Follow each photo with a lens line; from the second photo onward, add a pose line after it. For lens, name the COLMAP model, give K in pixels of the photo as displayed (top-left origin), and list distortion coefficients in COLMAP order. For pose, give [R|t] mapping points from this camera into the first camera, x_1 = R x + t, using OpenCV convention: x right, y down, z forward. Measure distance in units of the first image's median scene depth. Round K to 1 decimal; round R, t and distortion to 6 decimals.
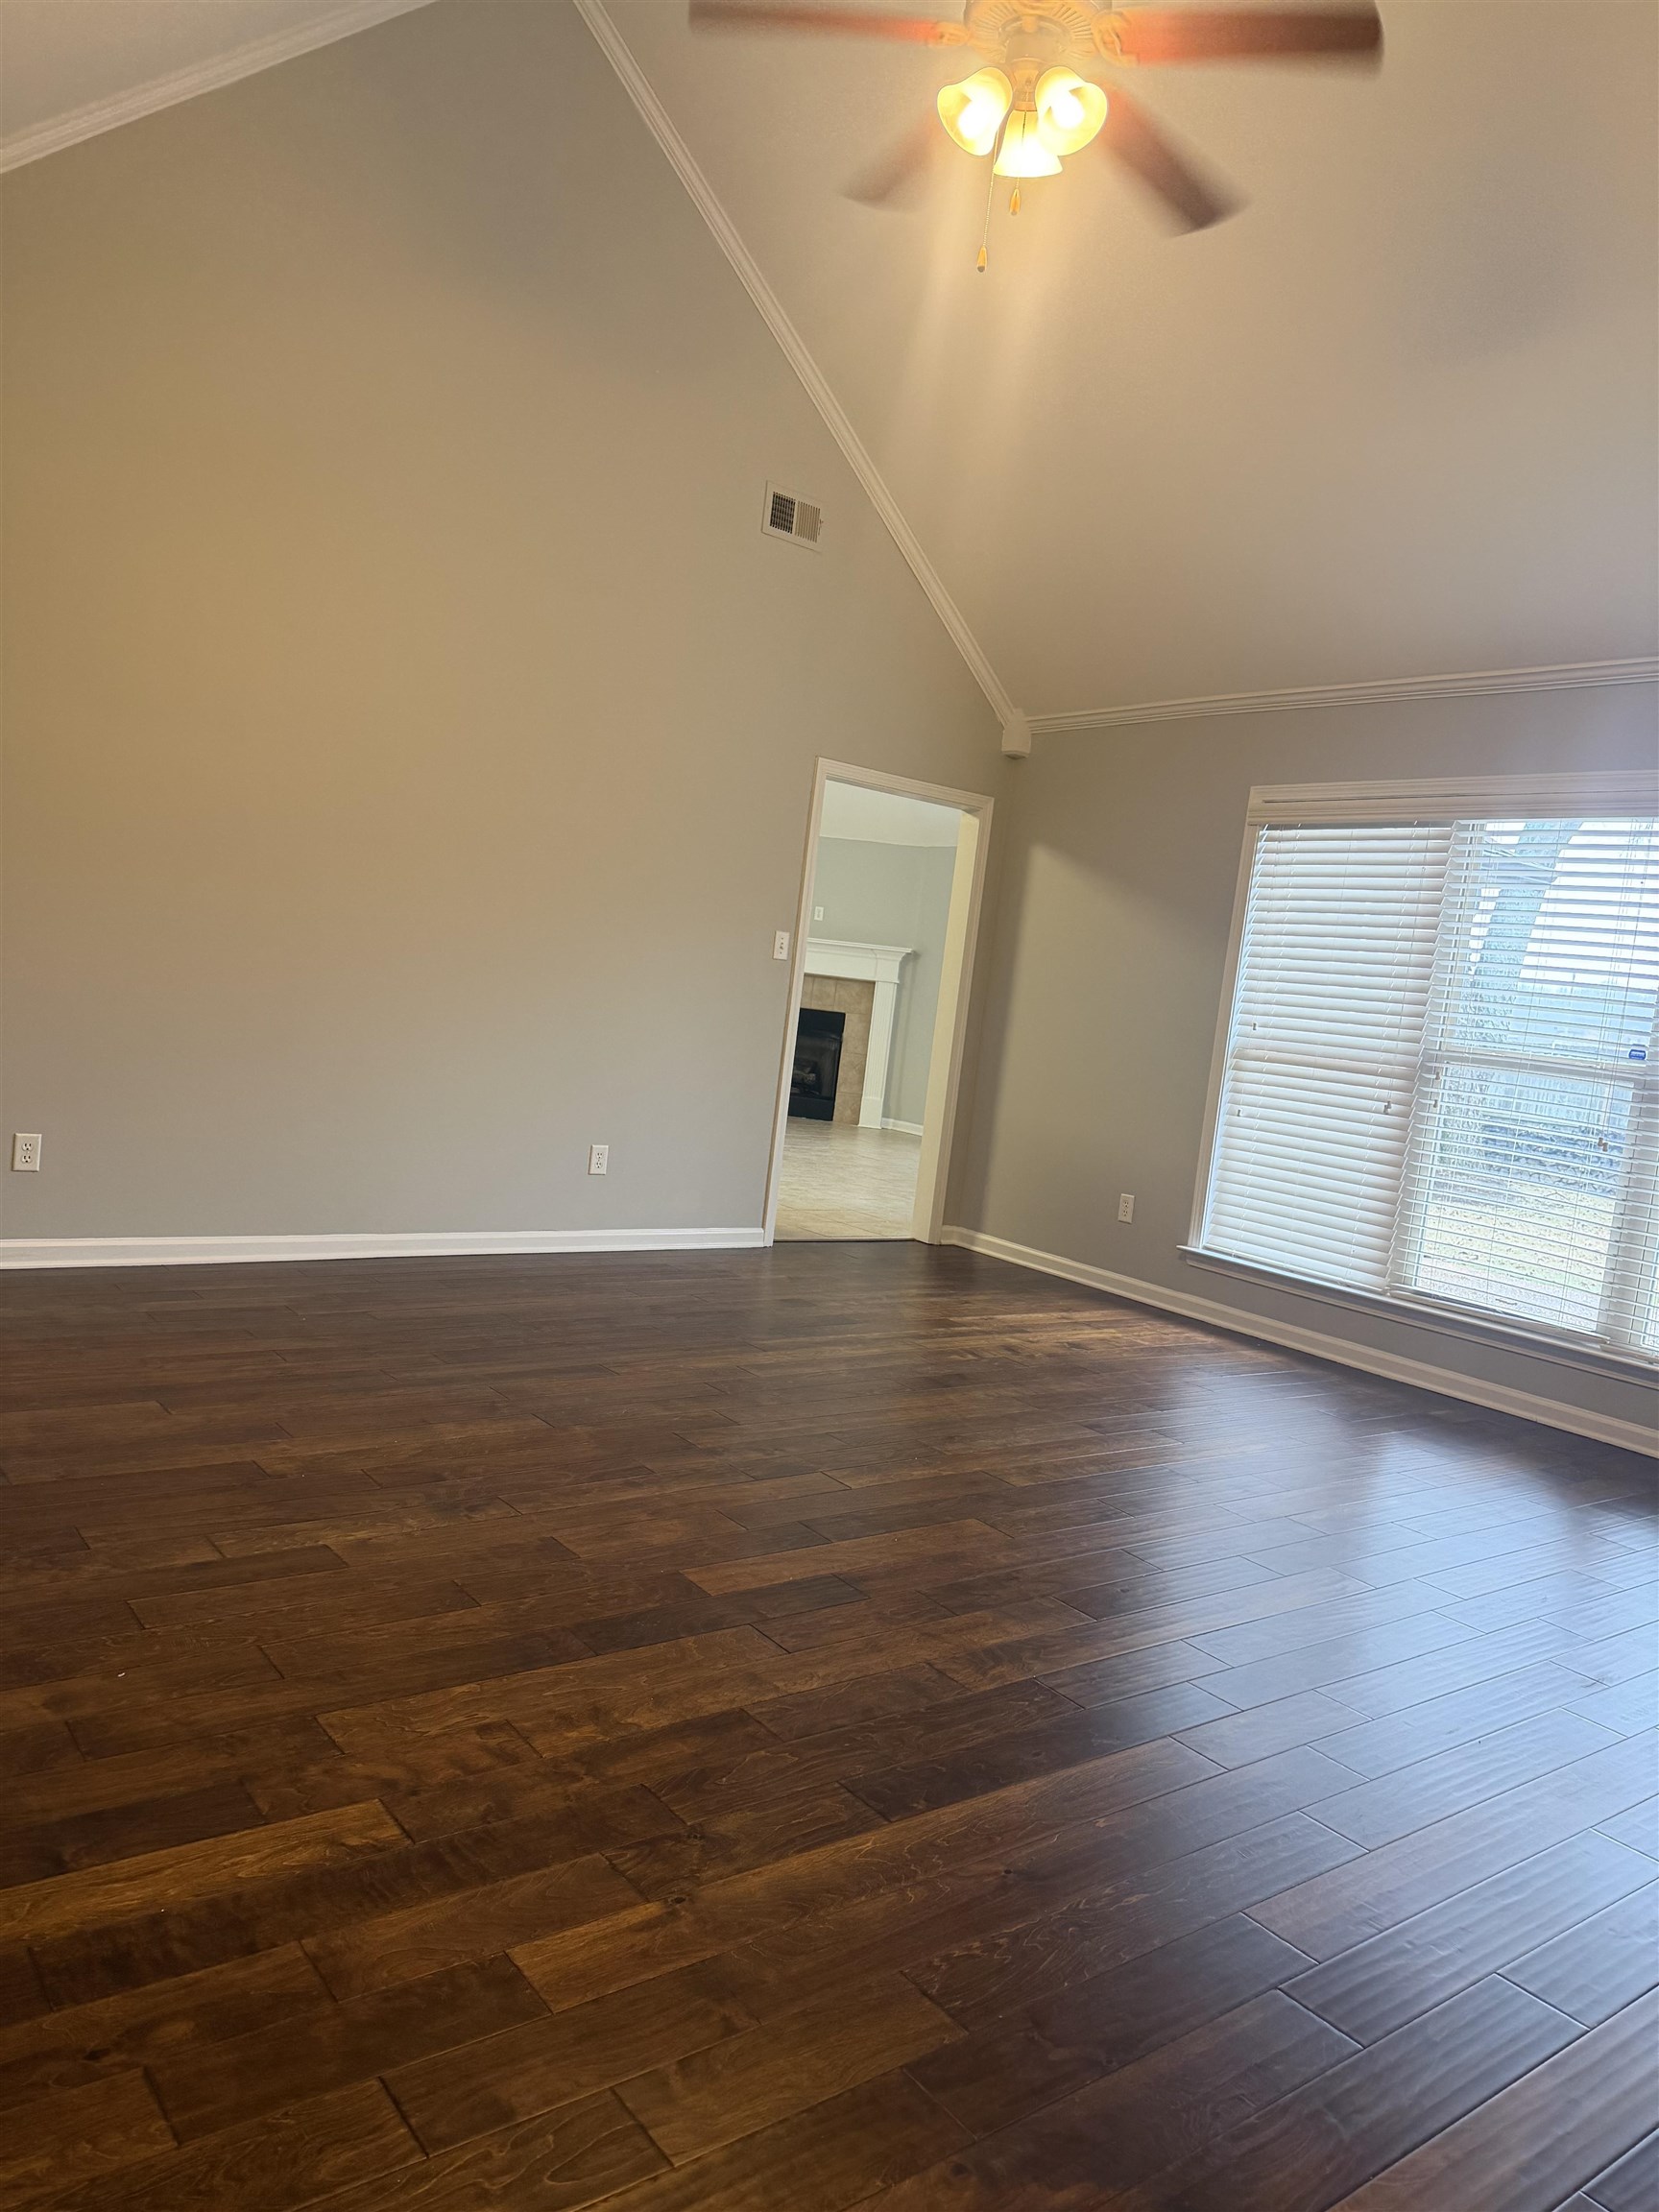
lens RADIAL K [[1566.5, 0, 834.9], [0, 1566.5, 1097.5], [0, 0, 1]] dist [0.050998, -0.045179]
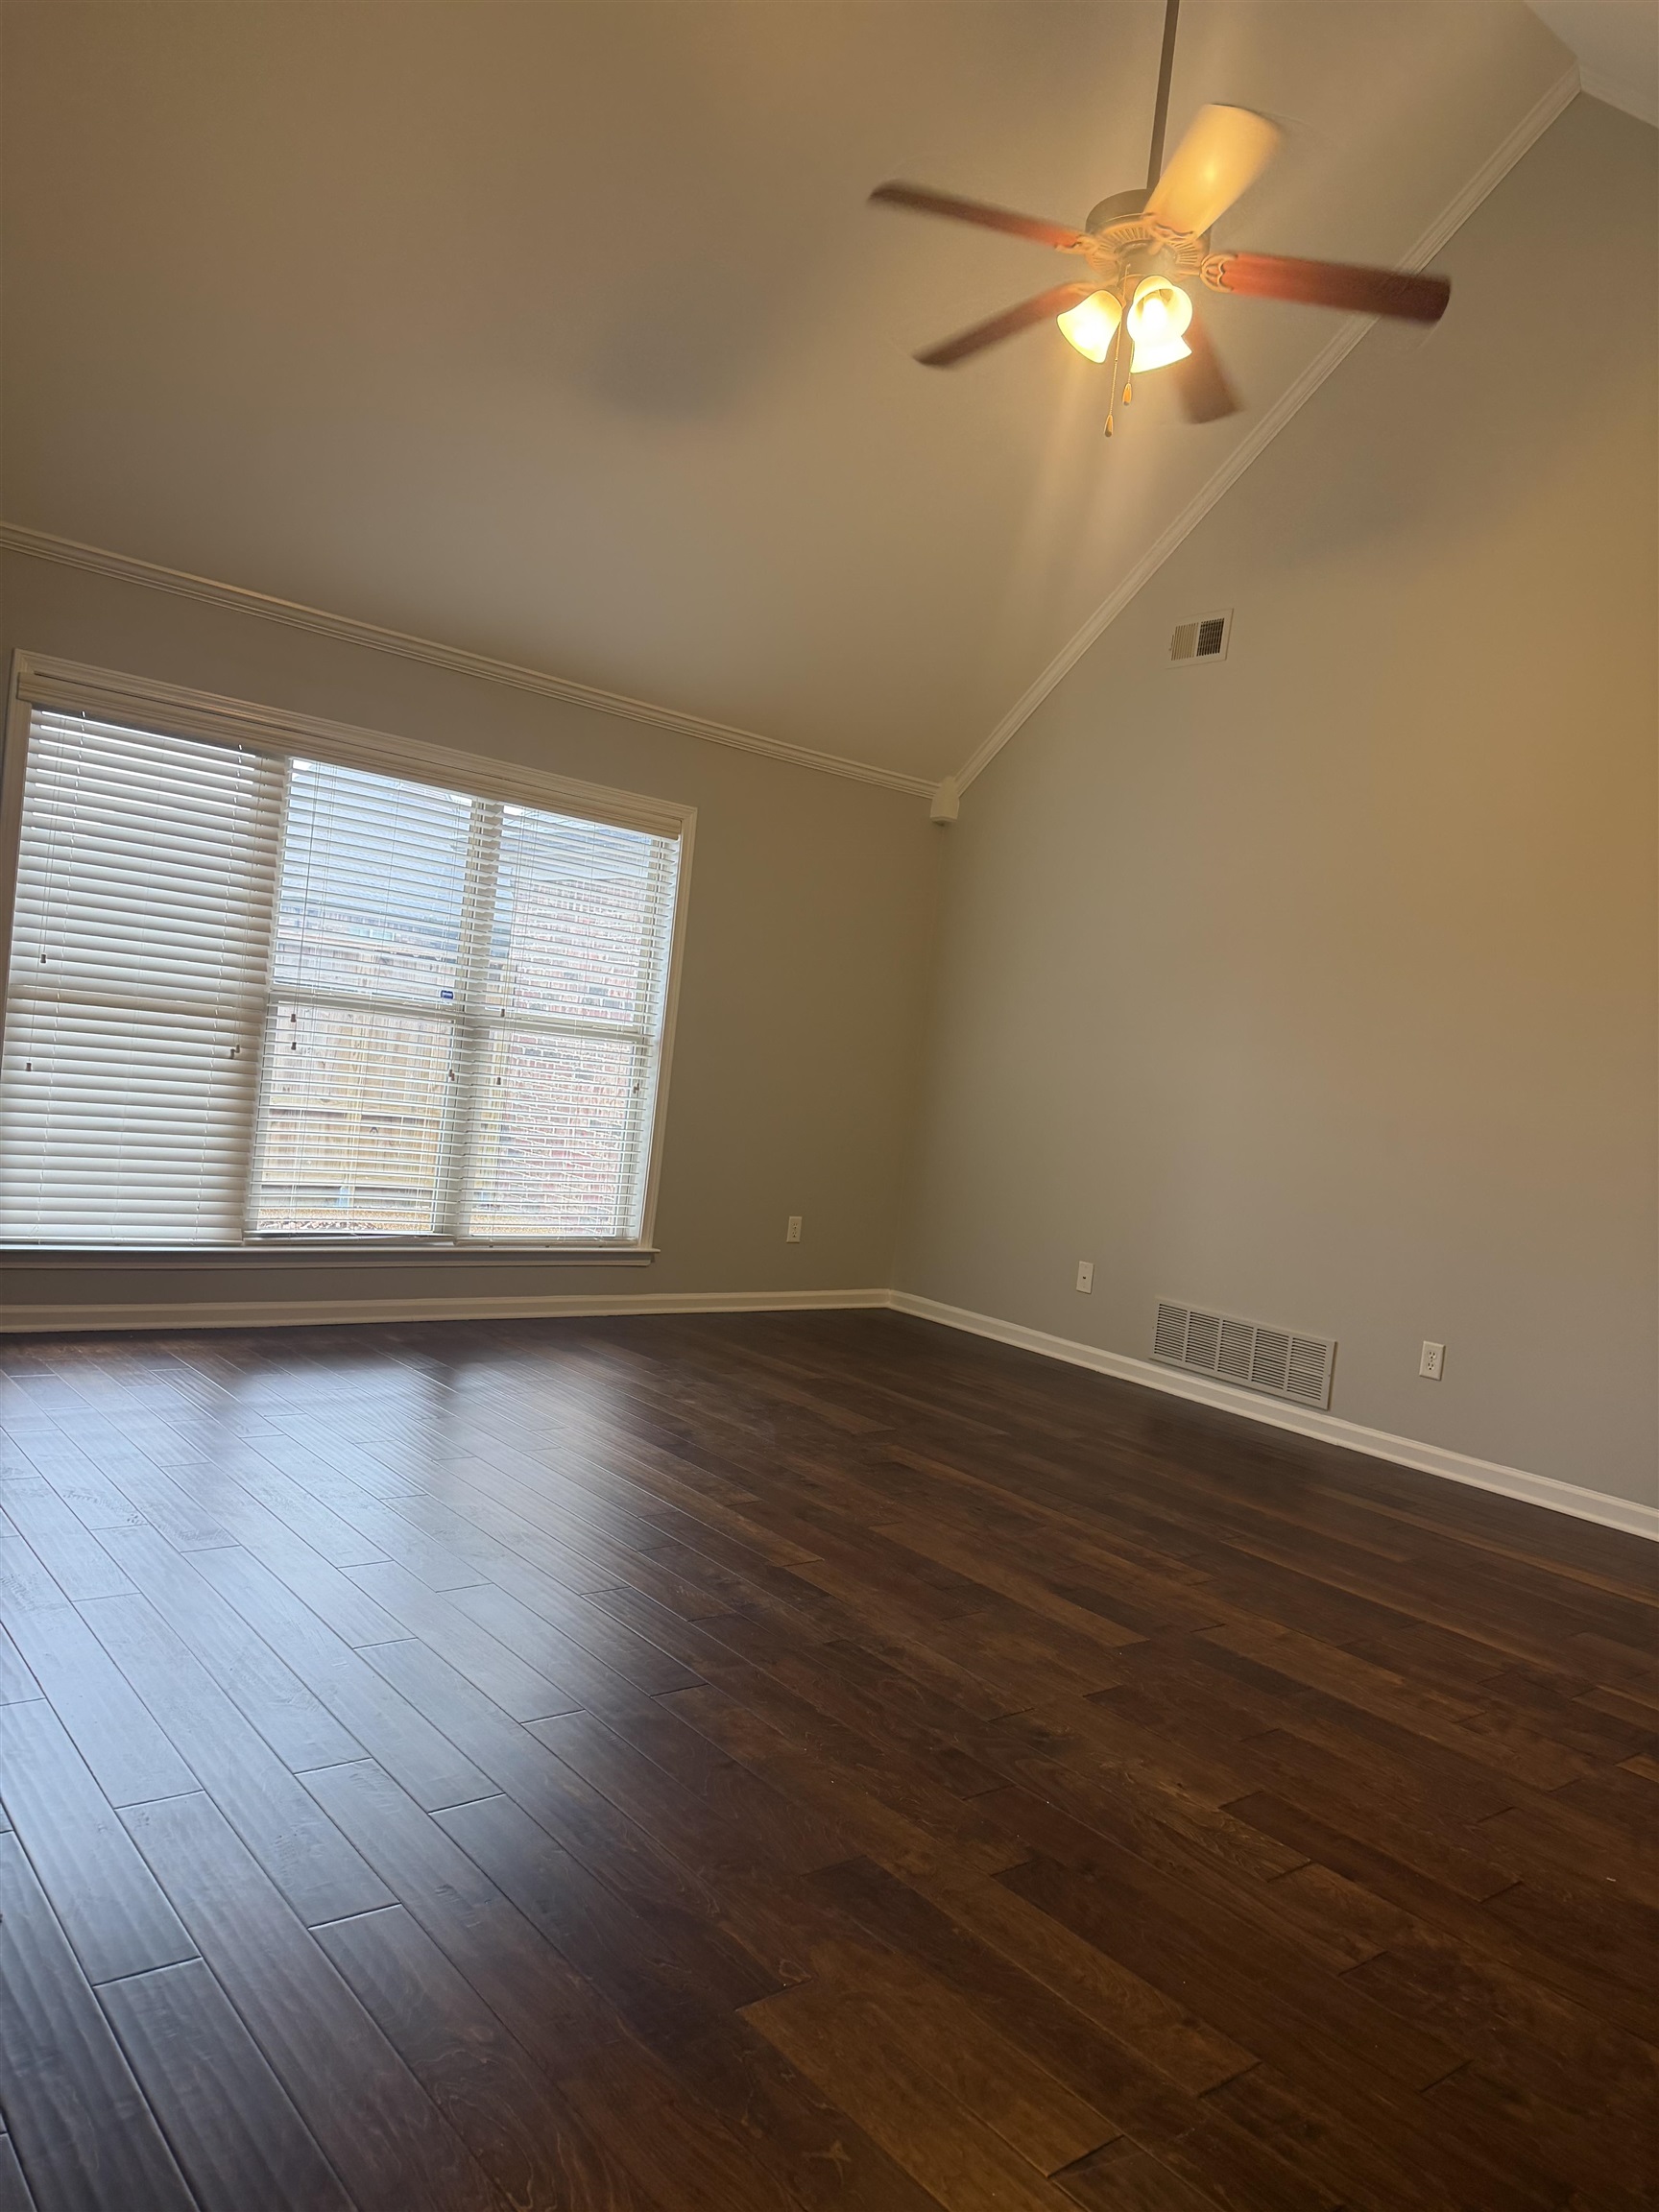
lens RADIAL K [[1566.5, 0, 825.8], [0, 1566.5, 1104.1], [0, 0, 1]] dist [0.050998, -0.045179]
pose [[-0.020933, -0.147669, 0.988815, -1.010535], [-0.044958, 0.988171, 0.146621, -0.197826], [-0.998770, -0.041386, -0.027325, 1.127922]]
